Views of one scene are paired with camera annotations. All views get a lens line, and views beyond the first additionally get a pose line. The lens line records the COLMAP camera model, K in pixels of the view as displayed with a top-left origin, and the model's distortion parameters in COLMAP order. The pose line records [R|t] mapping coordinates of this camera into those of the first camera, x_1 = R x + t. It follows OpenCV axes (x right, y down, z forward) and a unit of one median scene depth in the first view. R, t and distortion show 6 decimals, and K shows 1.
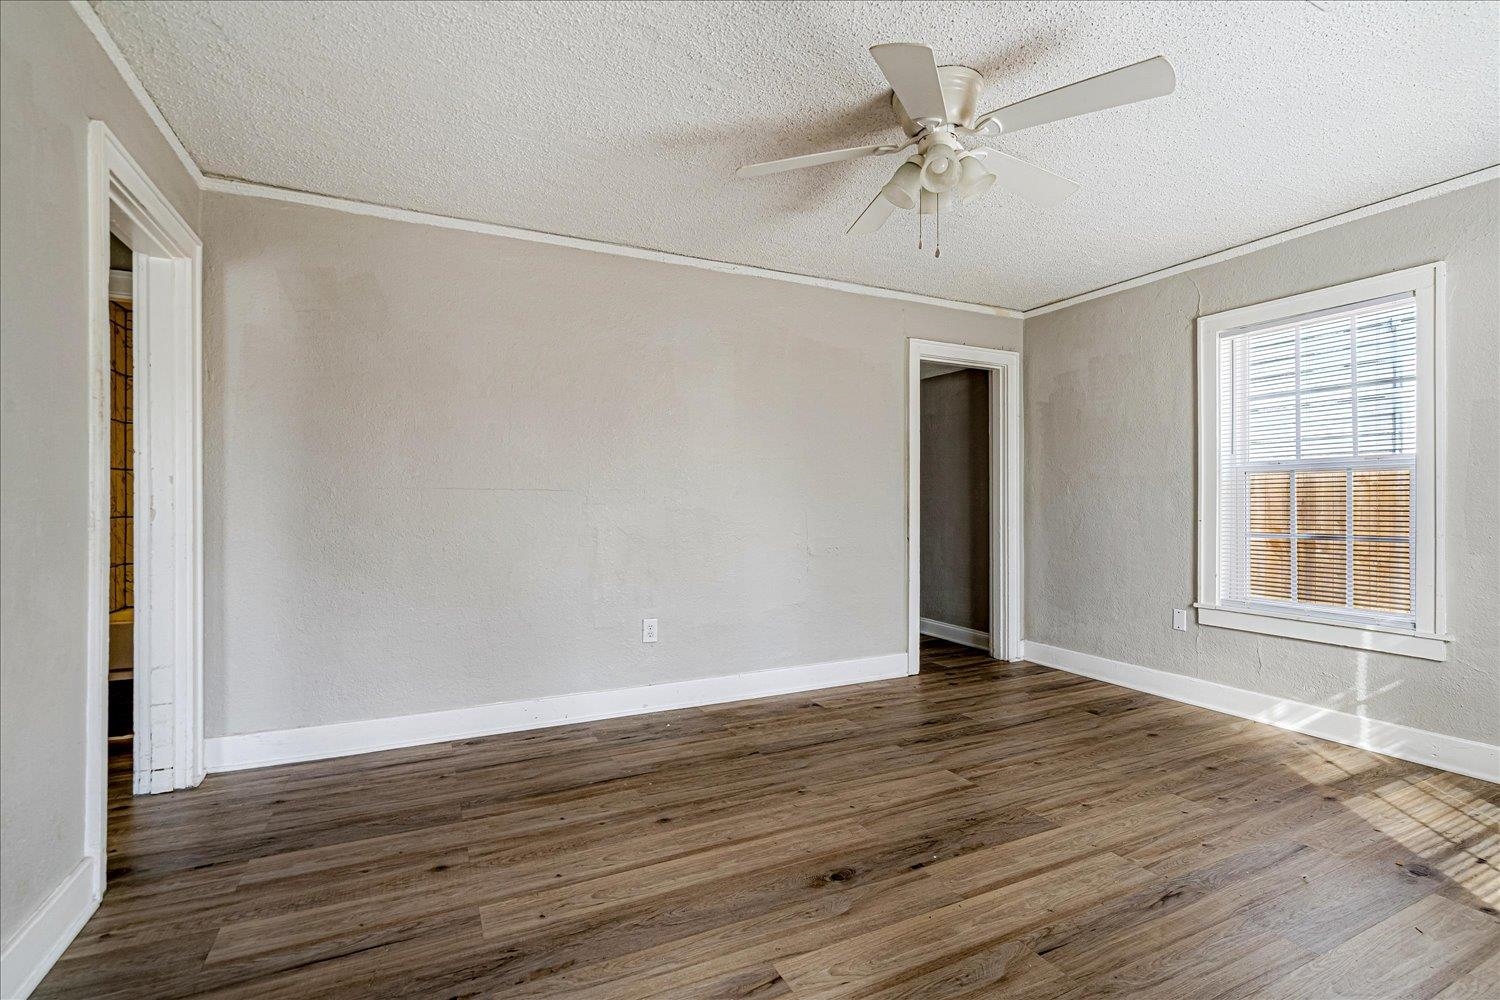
lens RADIAL K [[677.9, 0, 741.0], [0, 677.9, 499.2], [0, 0, 1]] dist [-0.001480, 0.000773]
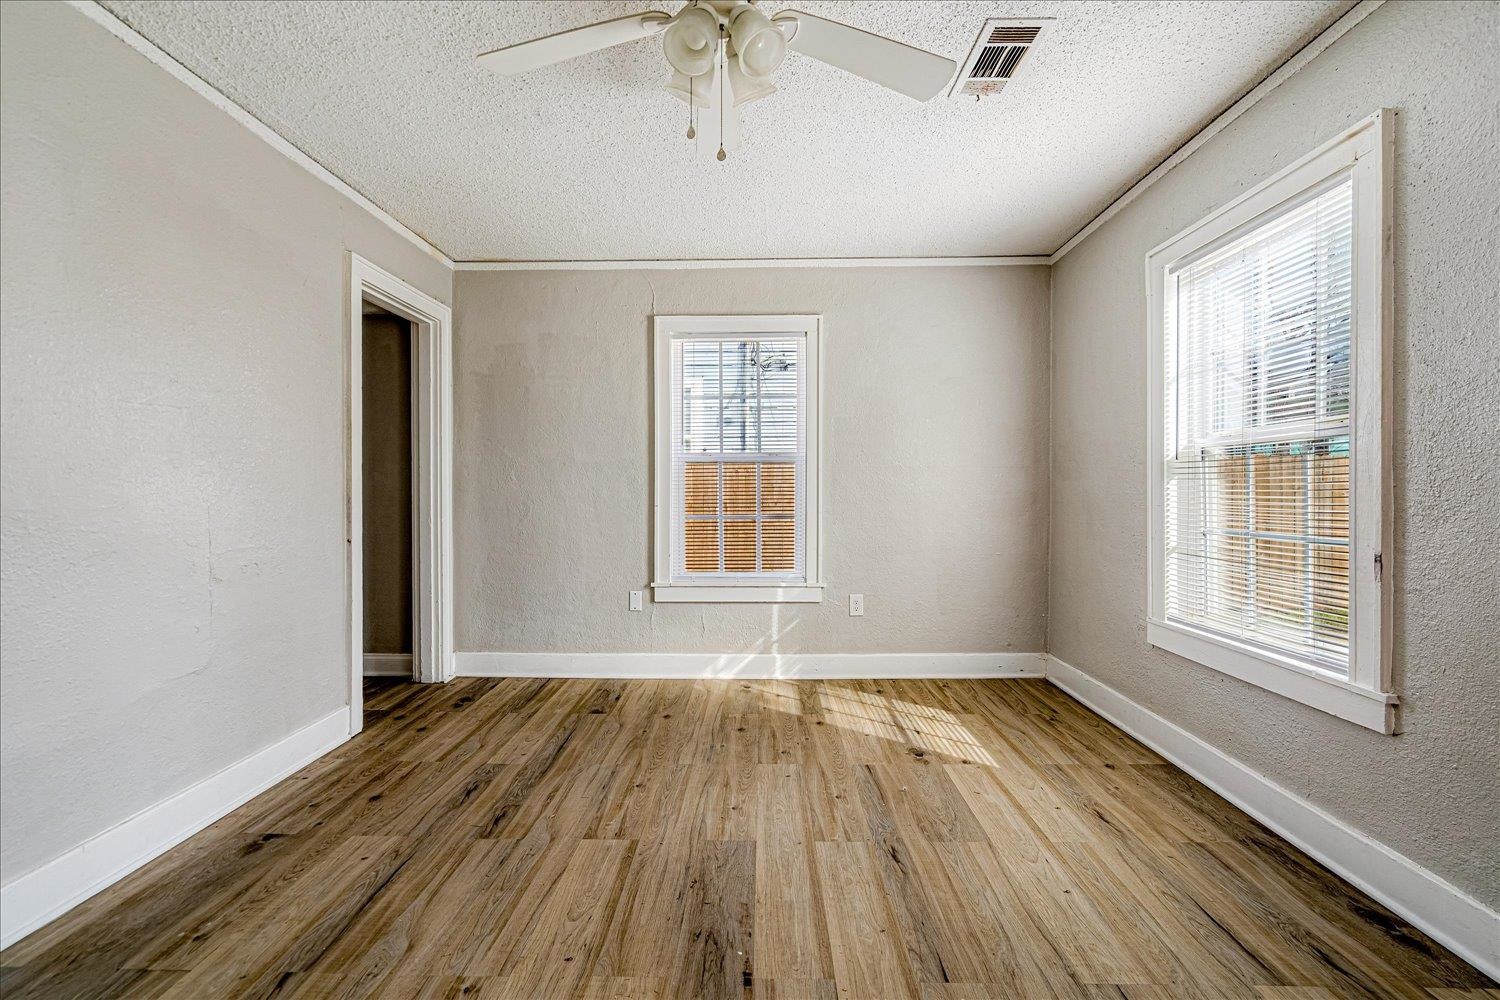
lens RADIAL K [[687.4, 0, 750.1], [0, 687.4, 496.4], [0, 0, 1]] dist [-0.002793, 0.001210]
pose [[0.453406, -0.008535, 0.891263, -0.267263], [-0.003117, 0.999933, 0.011161, 0.005138], [-0.891299, -0.007839, 0.453349, 0.441465]]
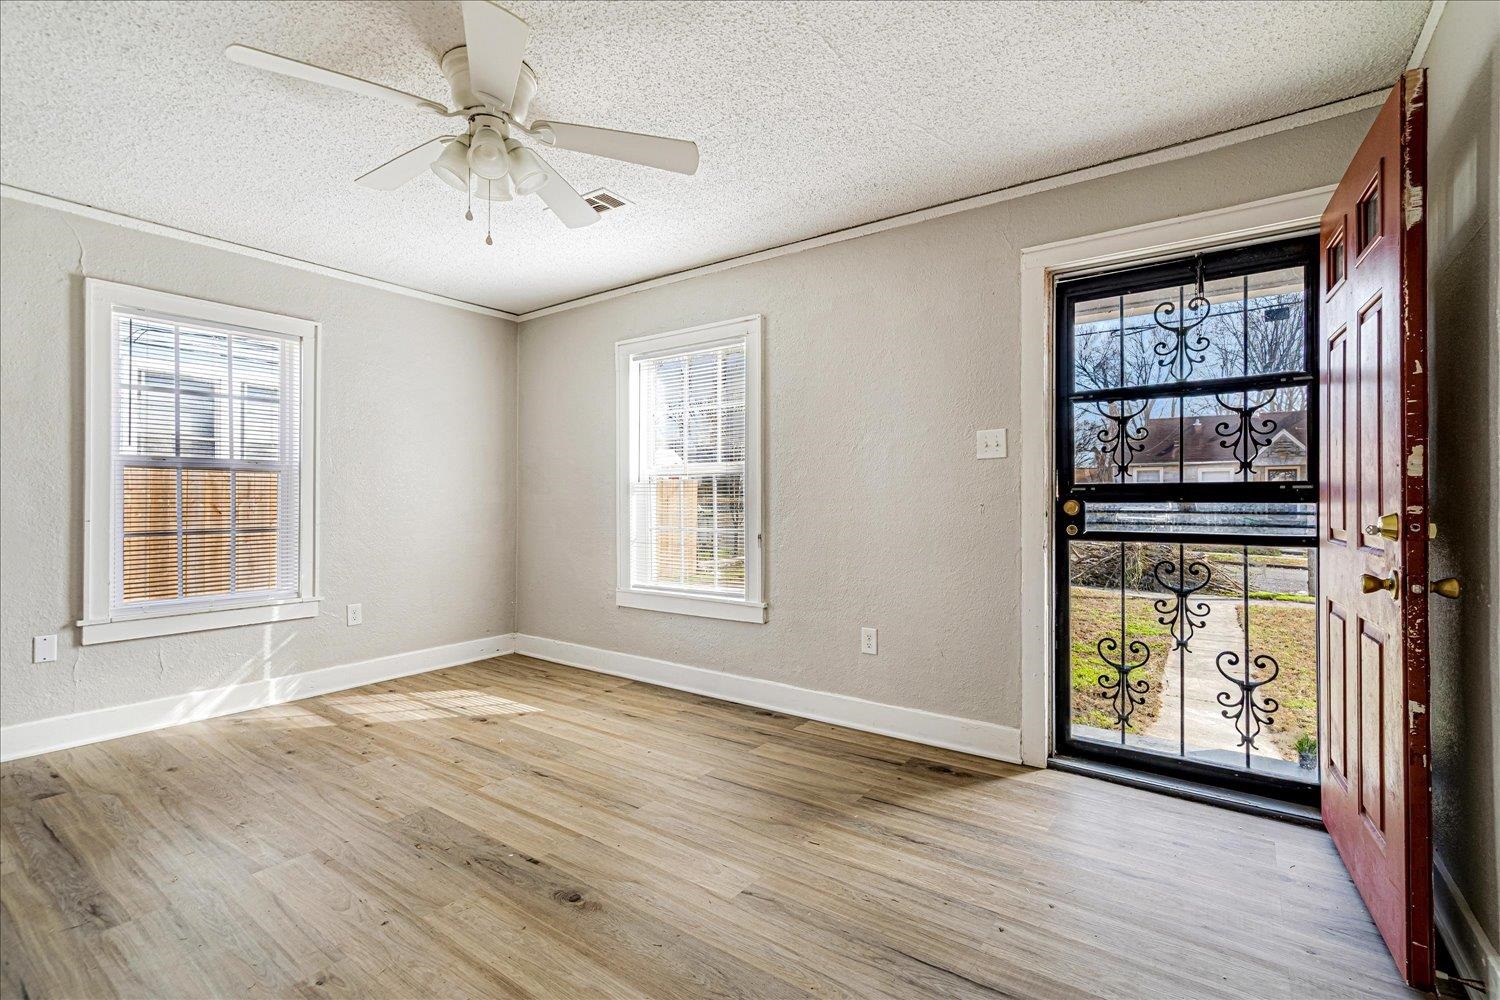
lens RADIAL K [[677.9, 0, 741.0], [0, 677.9, 499.2], [0, 0, 1]] dist [-0.001480, 0.000773]
pose [[-0.466774, 0.002052, 0.884374, -0.515106], [-0.005687, 0.999970, -0.005321, 0.005579], [-0.884358, -0.007513, -0.466748, 0.800393]]
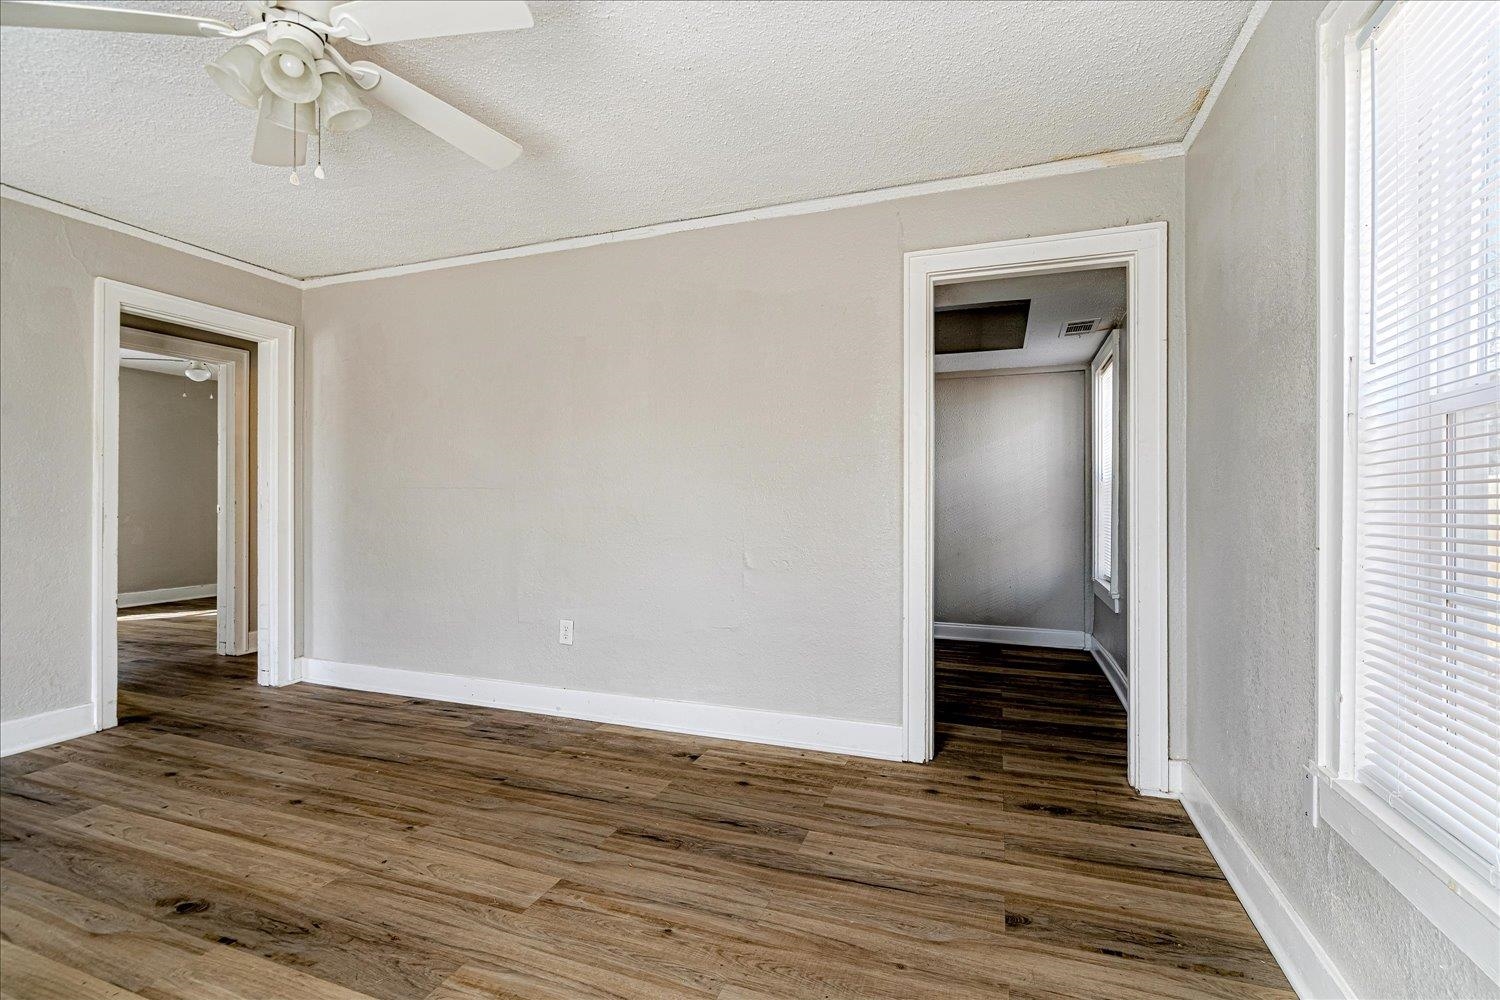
lens RADIAL K [[677.9, 0, 741.0], [0, 677.9, 499.2], [0, 0, 1]] dist [-0.001480, 0.000773]
pose [[0.690009, -0.002697, -0.723796, 0.860451], [0.002517, 0.999996, -0.001327, 0.004438], [0.723796, -0.000906, 0.690013, 0.589490]]
